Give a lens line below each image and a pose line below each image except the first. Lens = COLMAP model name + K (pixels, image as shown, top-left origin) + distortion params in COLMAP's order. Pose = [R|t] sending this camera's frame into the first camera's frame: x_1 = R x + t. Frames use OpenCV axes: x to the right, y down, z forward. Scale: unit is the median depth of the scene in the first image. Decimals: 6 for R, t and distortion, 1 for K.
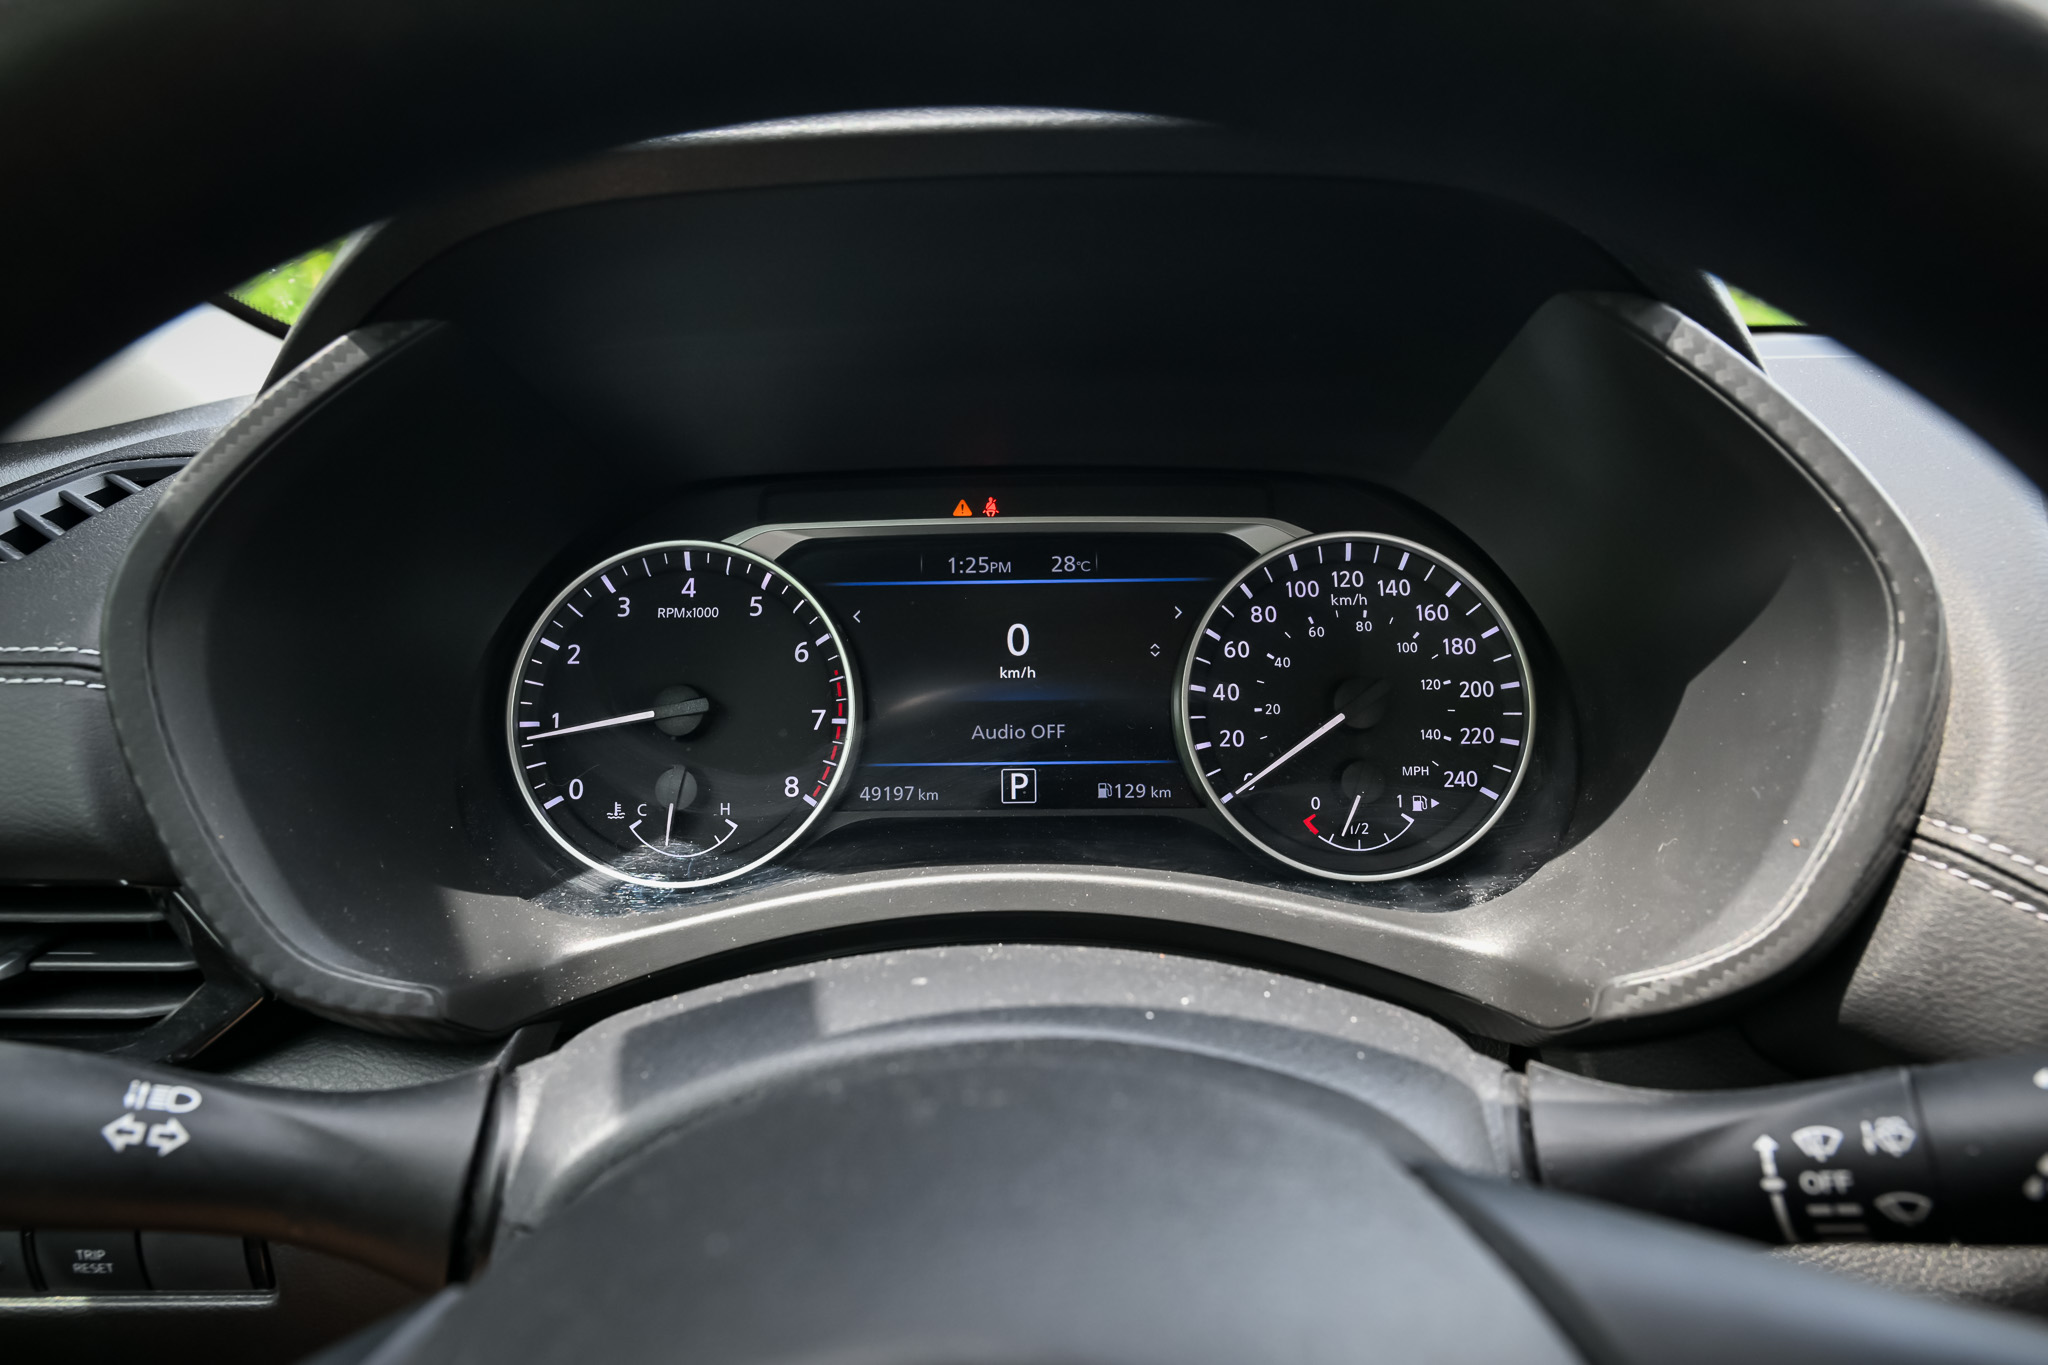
lens RADIAL K [[1349.6, 0, 1019.3], [0, 1349.6, 682.1], [0, 0, 1]] dist [-0.001279, -0.002840]
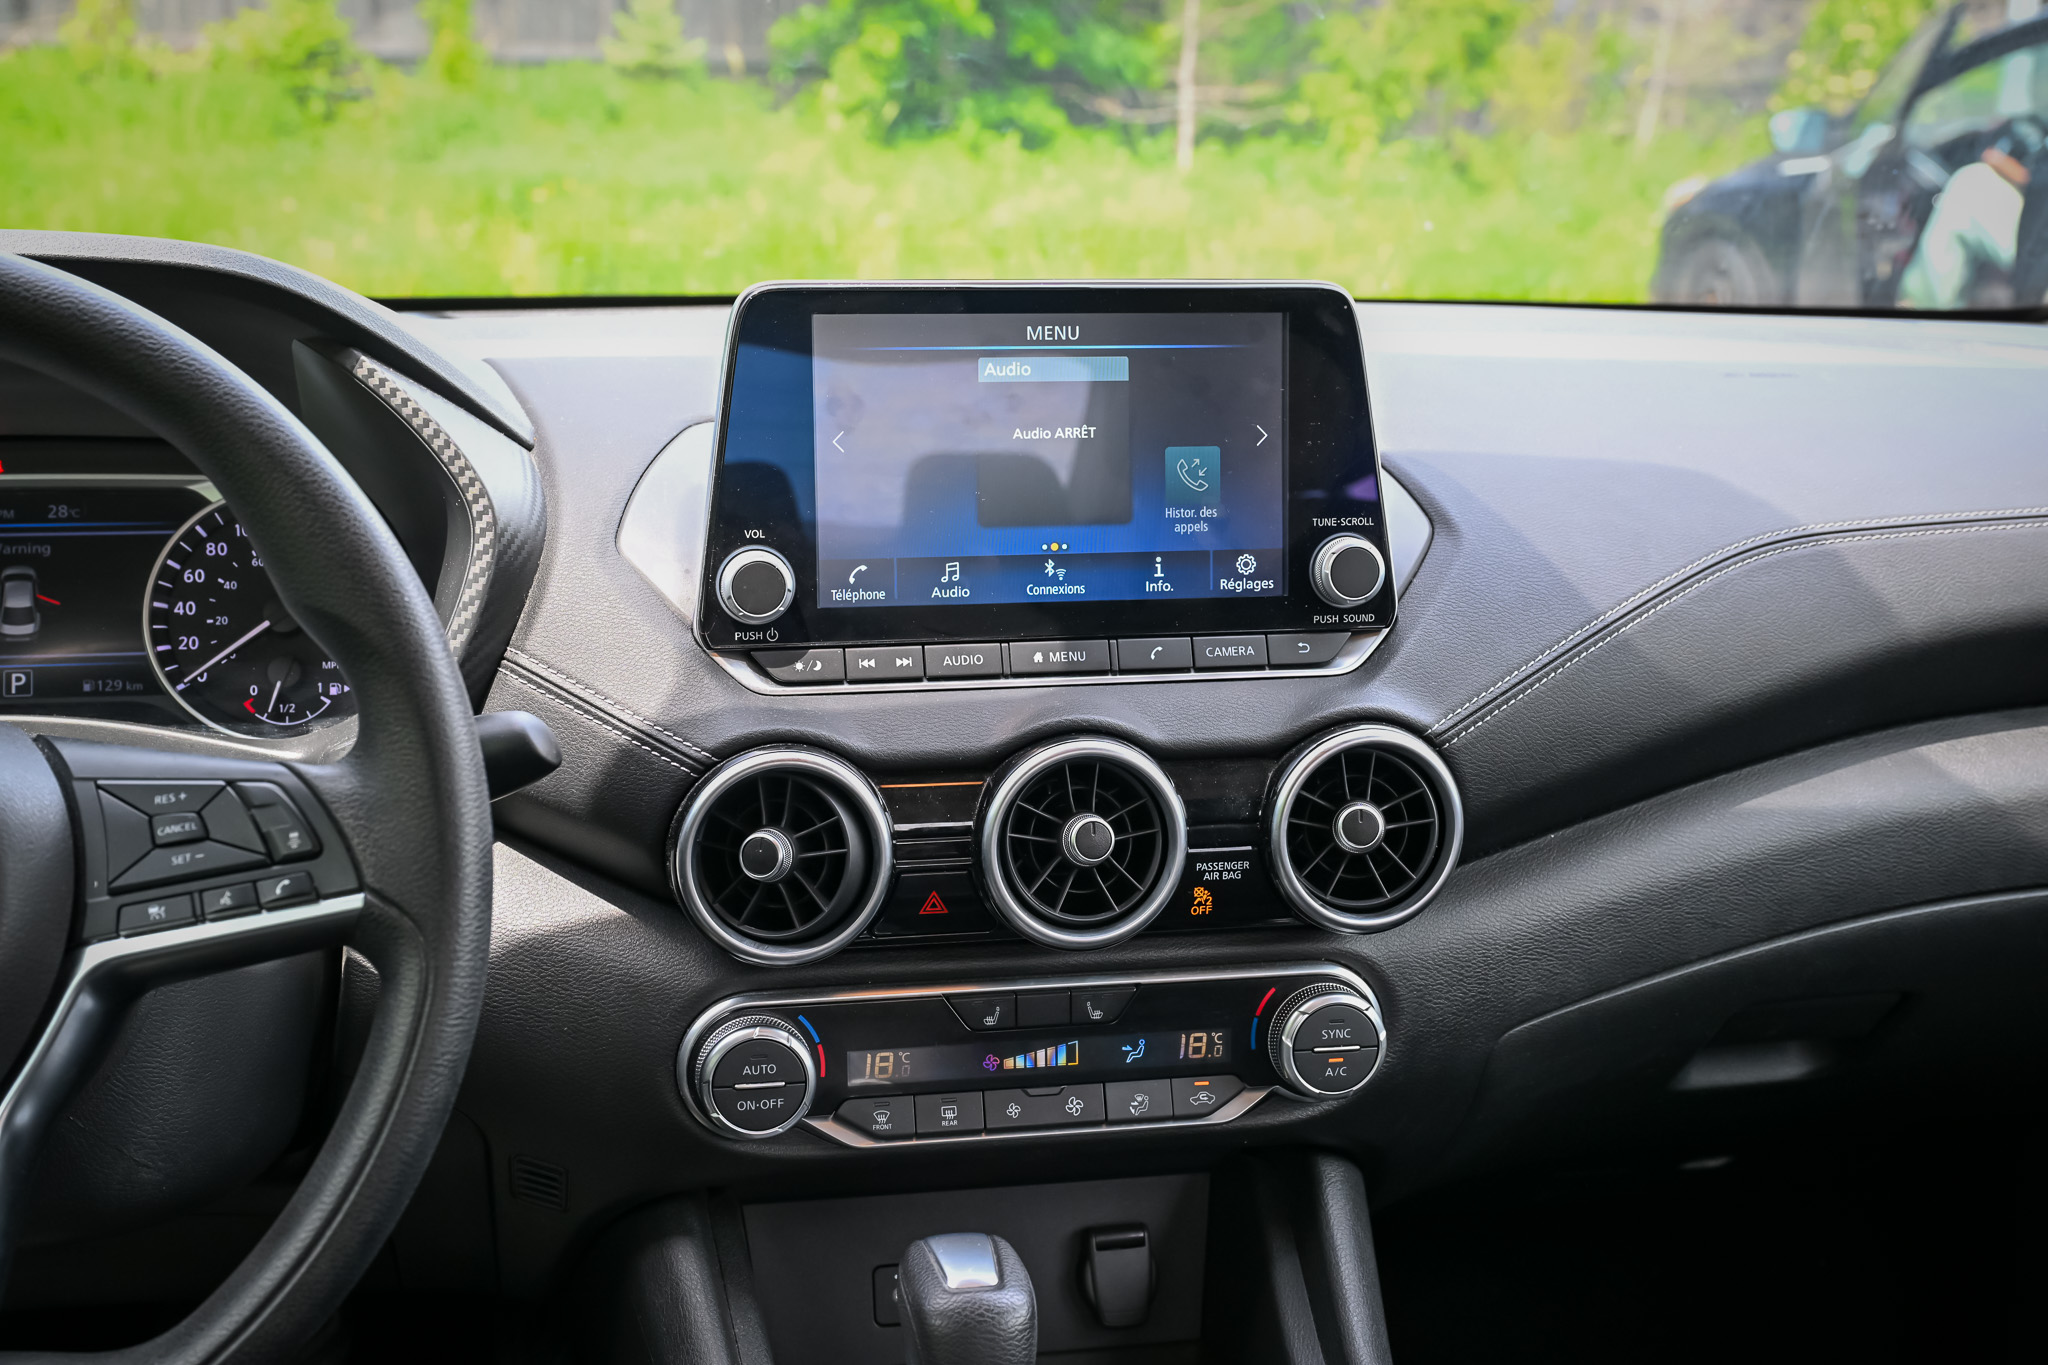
lens RADIAL K [[2420.8, 0, 1023.7], [0, 2420.8, 696.1], [0, 0, 1]] dist [-0.009396, 0.000000]
pose [[0.974651, -0.017982, 0.223006, 0.423848], [0.025714, 0.999163, -0.031816, 0.188862], [-0.222248, 0.036744, 0.974298, -1.466699]]
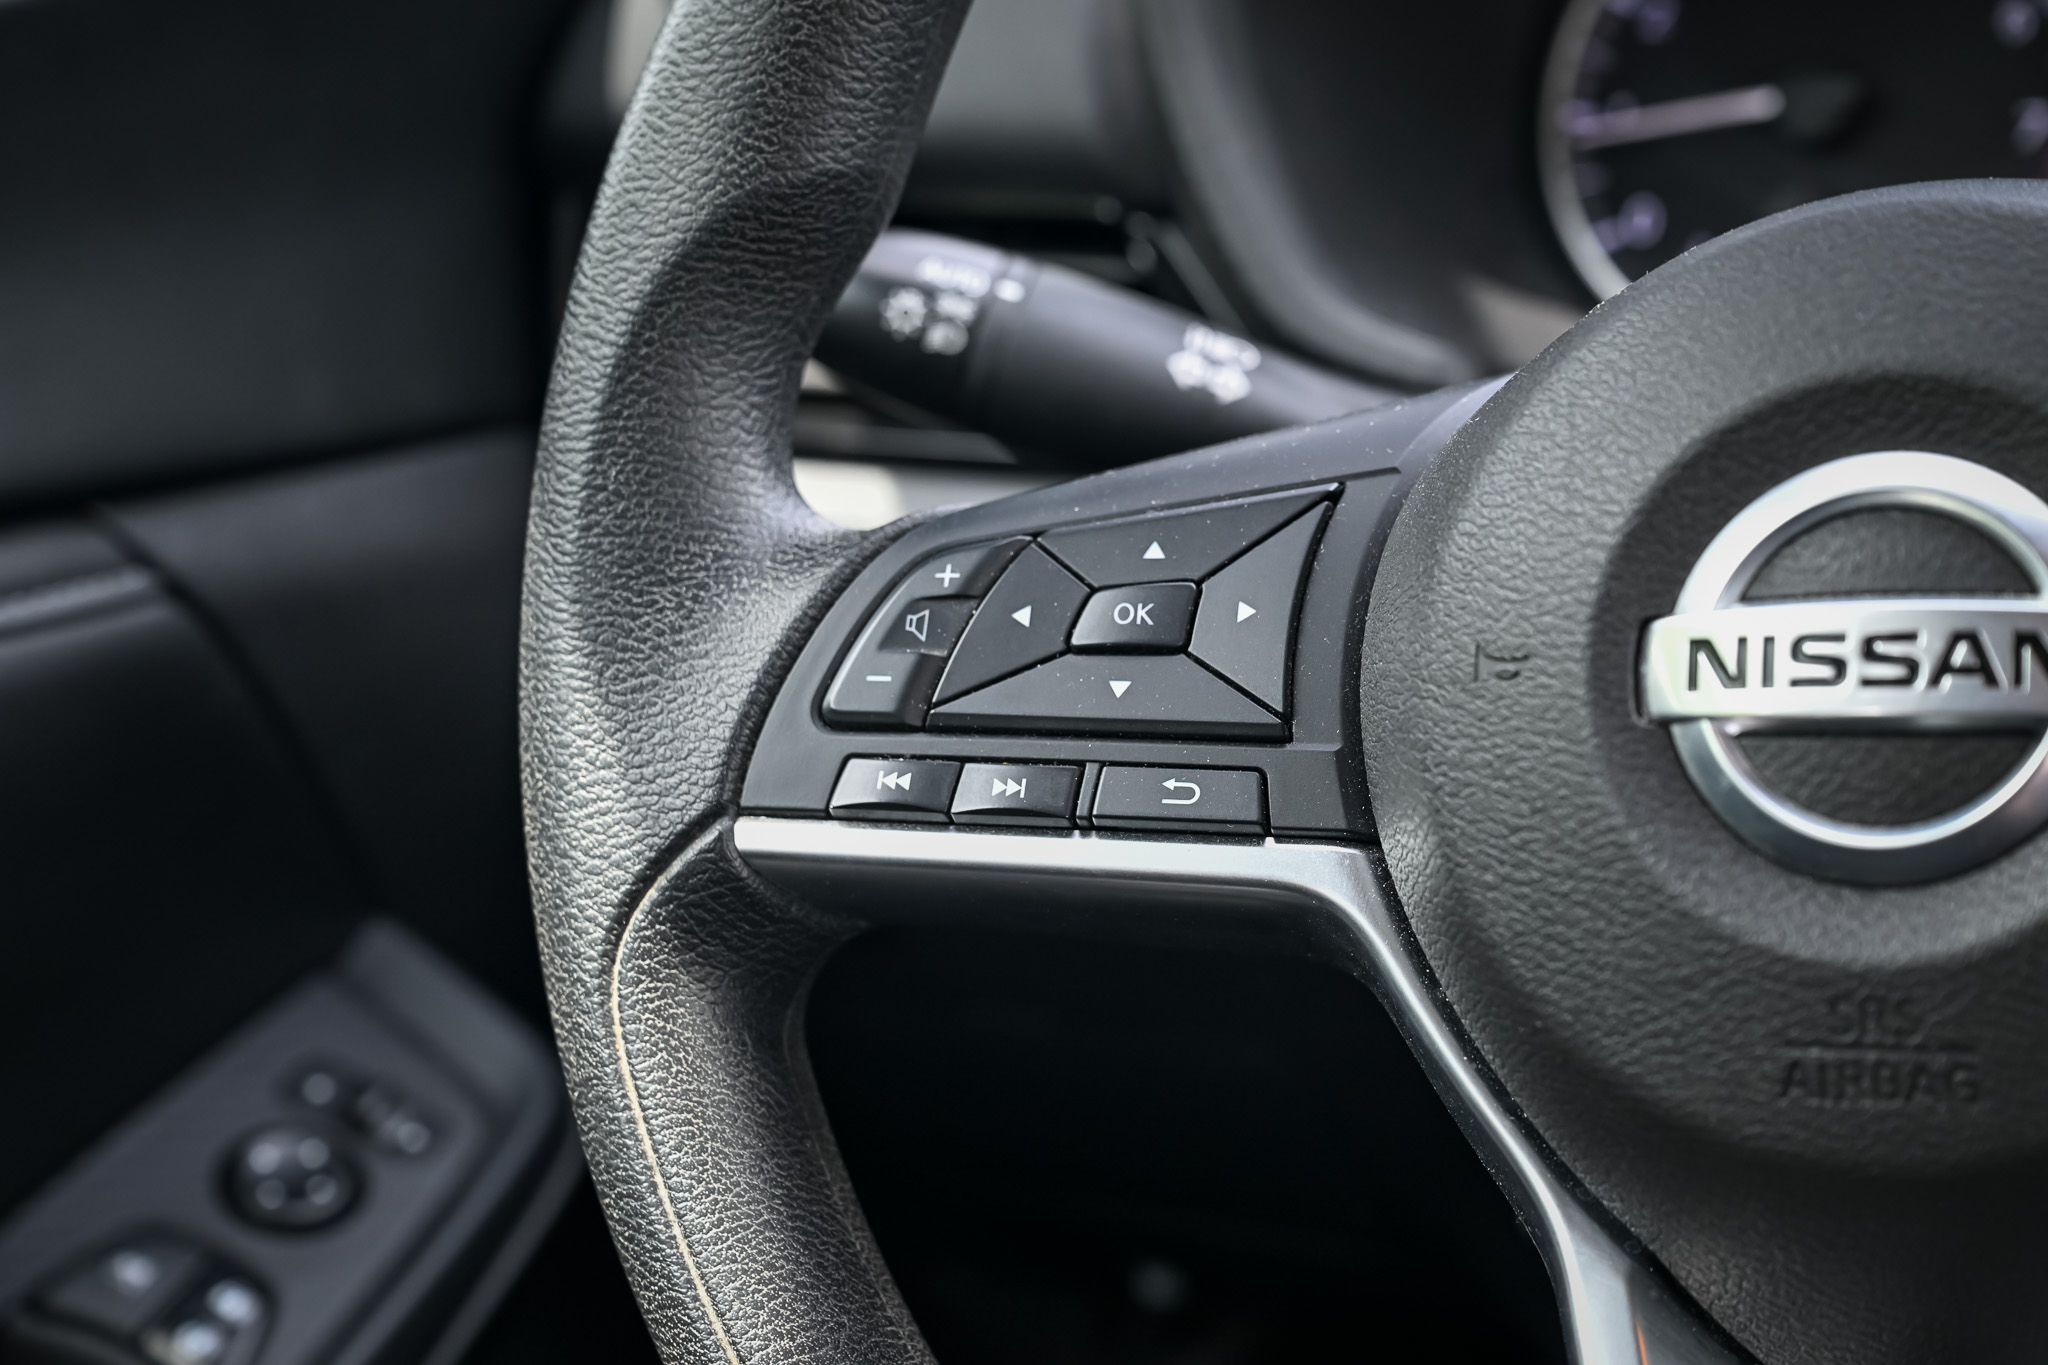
lens RADIAL K [[3901.3, 0, 1035.2], [0, 3901.3, 679.9], [0, 0, 1]] dist [-0.030904, 0.000000]
pose [[0.899297, 0.094922, -0.426913, 0.226857], [-0.080451, 0.995409, 0.051854, 0.225775], [0.429876, -0.012287, 0.902805, -0.813331]]
